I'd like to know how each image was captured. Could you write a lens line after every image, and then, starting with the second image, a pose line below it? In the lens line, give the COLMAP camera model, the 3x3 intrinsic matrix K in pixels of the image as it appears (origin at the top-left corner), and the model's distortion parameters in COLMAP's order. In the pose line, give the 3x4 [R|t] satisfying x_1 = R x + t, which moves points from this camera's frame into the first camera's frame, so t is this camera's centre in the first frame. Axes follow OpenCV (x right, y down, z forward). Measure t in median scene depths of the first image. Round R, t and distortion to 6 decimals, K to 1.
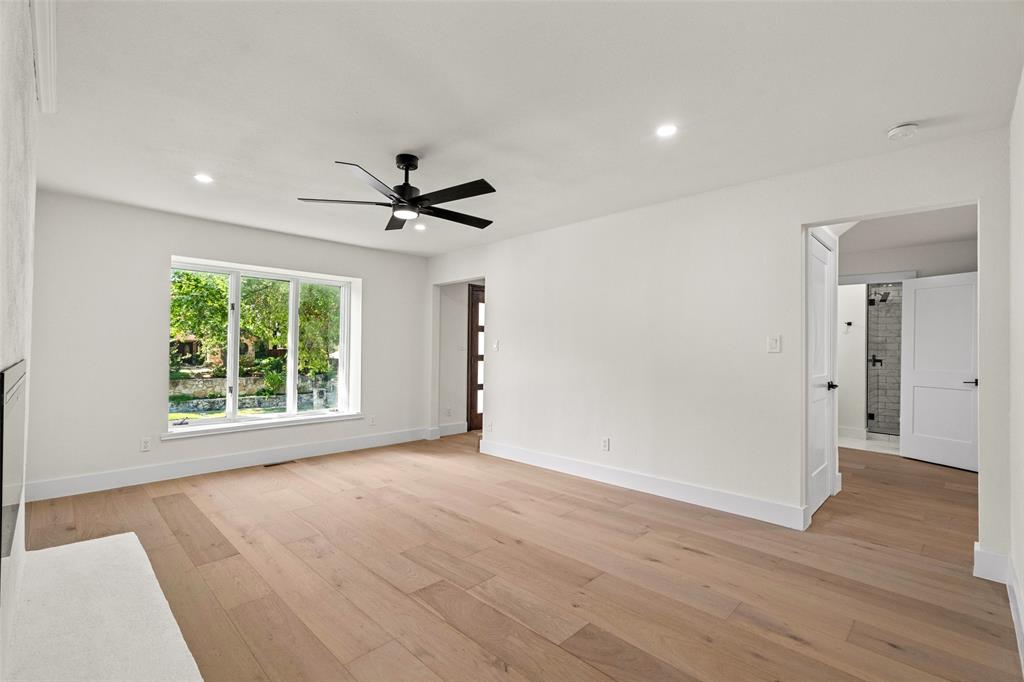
lens RADIAL K [[460.1, 0, 511.9], [0, 460.1, 344.4], [0, 0, 1]] dist [0.000557, 0.000836]
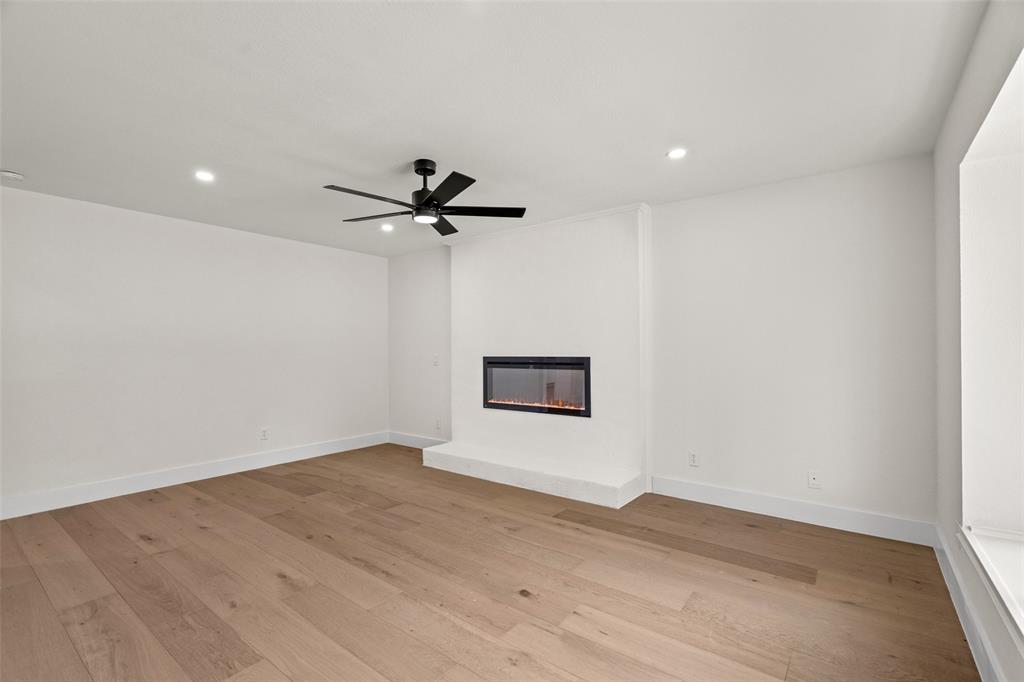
lens RADIAL K [[460.1, 0, 511.5], [0, 460.1, 345.6], [0, 0, 1]] dist [0.000557, 0.000836]
pose [[-0.992031, -0.004138, -0.125927, -0.286170], [-0.001066, 0.999700, -0.024457, 0.019369], [0.125991, -0.024128, -0.991738, 1.974877]]
